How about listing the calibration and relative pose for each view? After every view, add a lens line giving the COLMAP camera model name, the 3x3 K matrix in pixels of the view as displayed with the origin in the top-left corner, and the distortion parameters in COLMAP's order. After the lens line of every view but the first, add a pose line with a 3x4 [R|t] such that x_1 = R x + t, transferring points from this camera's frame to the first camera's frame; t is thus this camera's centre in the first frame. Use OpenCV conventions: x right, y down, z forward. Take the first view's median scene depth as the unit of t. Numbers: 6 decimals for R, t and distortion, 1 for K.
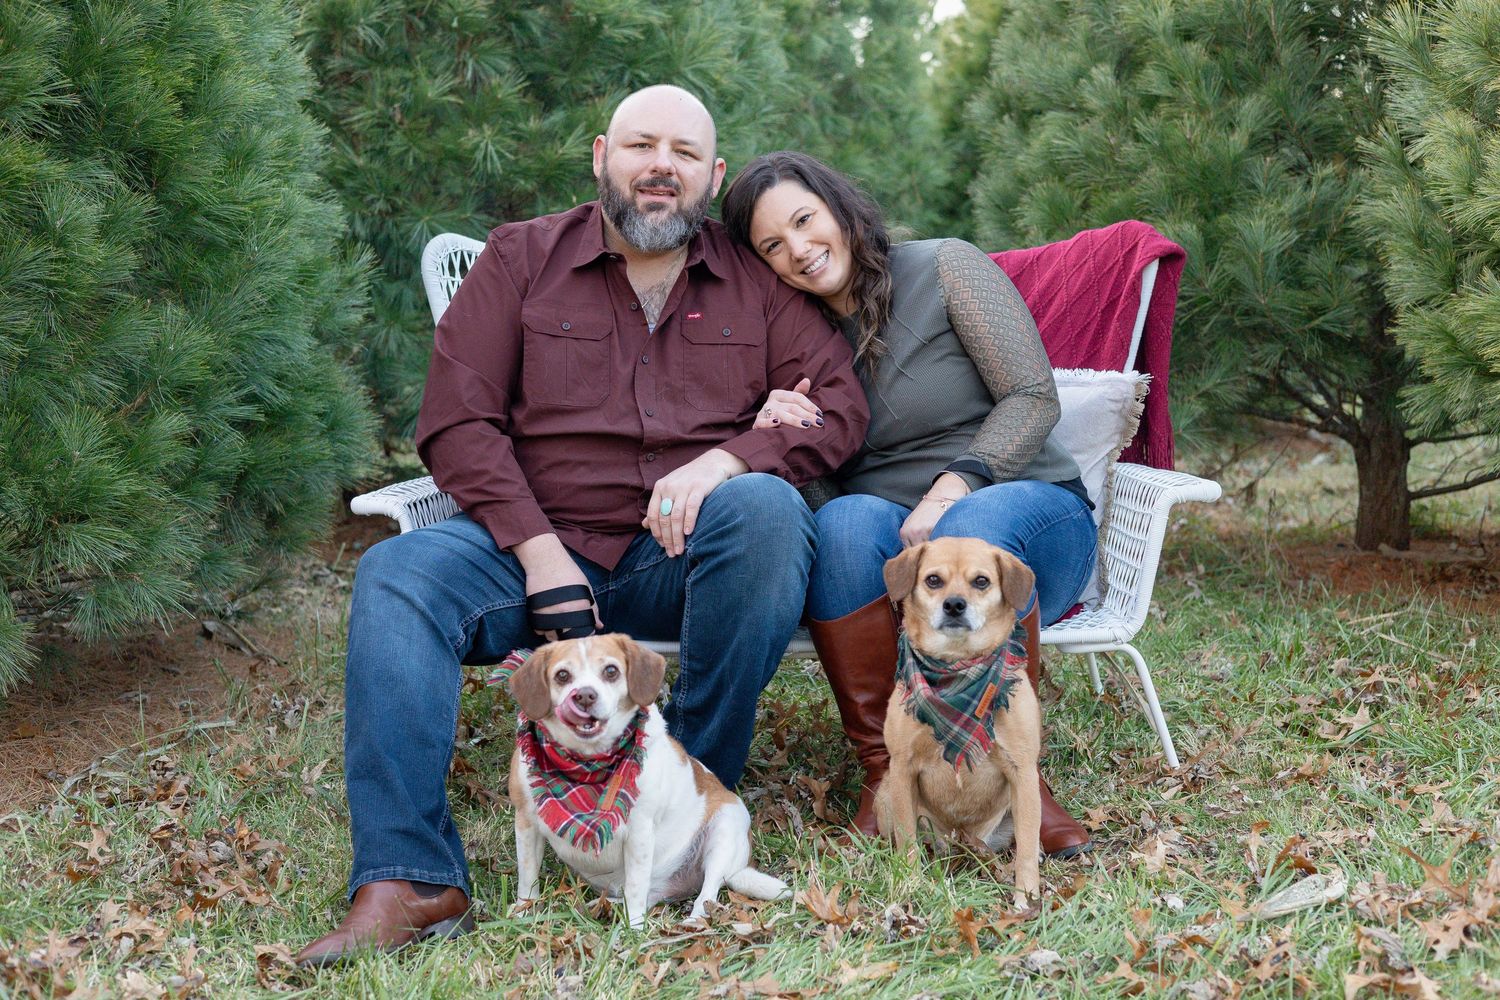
lens RADIAL K [[2143.2, 0, 773.5], [0, 2143.2, 481.2], [0, 0, 1]] dist [0.006648, 0.029298]
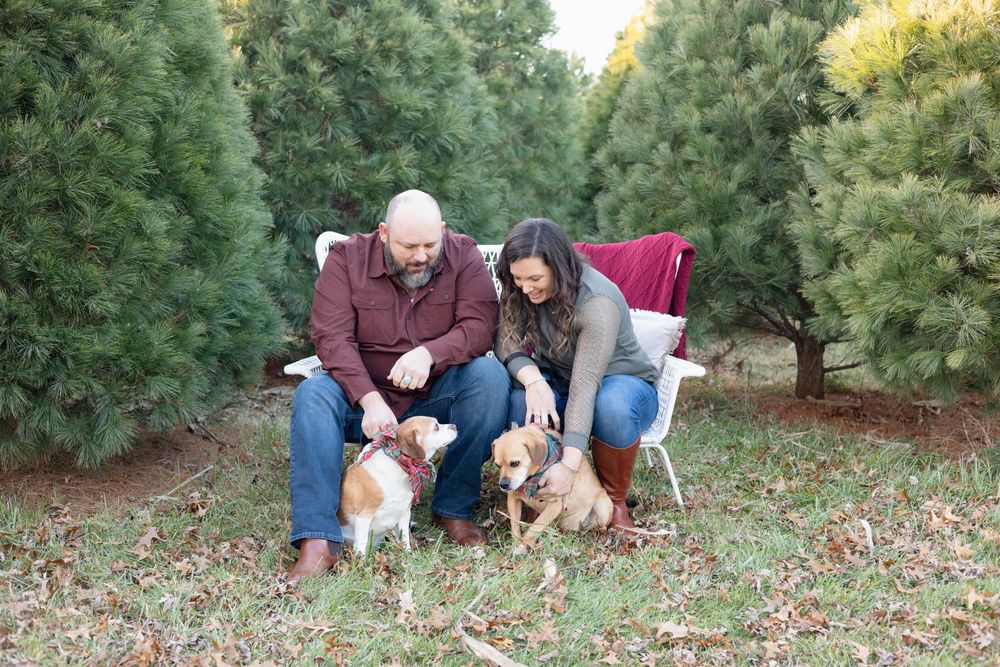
lens RADIAL K [[1436.1, 0, 500.0], [0, 1436.1, 333.5], [0, 0, 1]] dist [0.008312, 0.012128]
pose [[0.999647, 0.021157, 0.016059, -0.009693], [-0.021107, 0.999772, -0.003251, -0.016286], [-0.016124, 0.002911, 0.999866, -0.272294]]
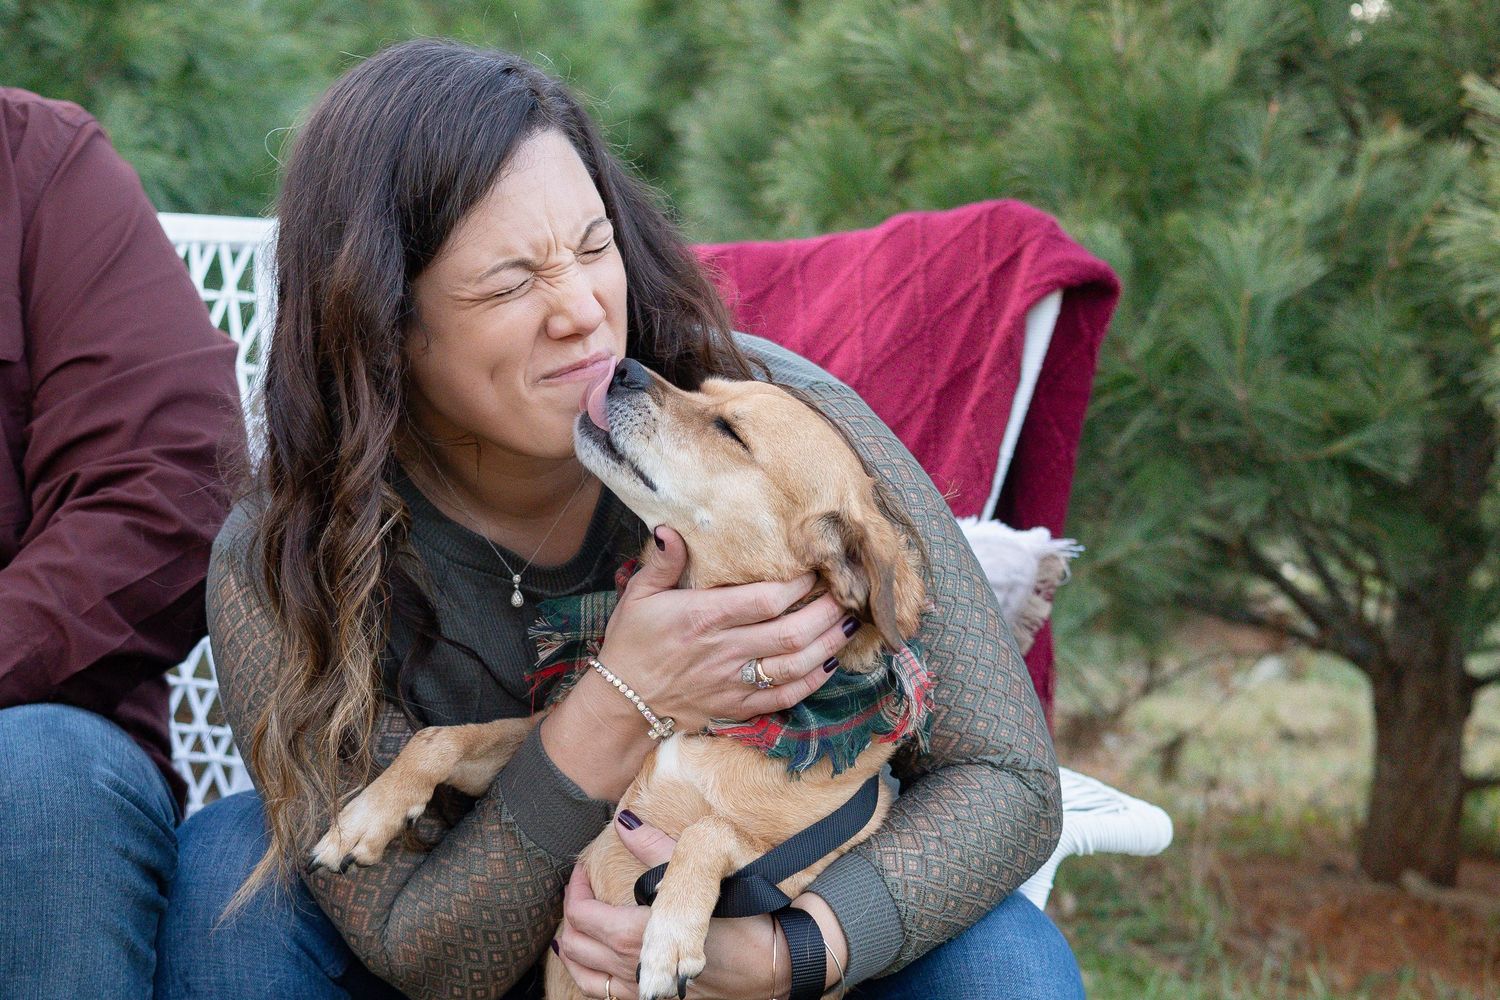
lens RADIAL K [[3256.2, 0, 751.1], [0, 3256.2, 758.3], [0, 0, 1]] dist [0.016730, -0.067883]
pose [[0.990877, 0.068102, 0.116297, 0.031637], [-0.073999, 0.996142, 0.047166, -0.025294], [-0.112637, -0.055342, 0.992094, 0.241313]]
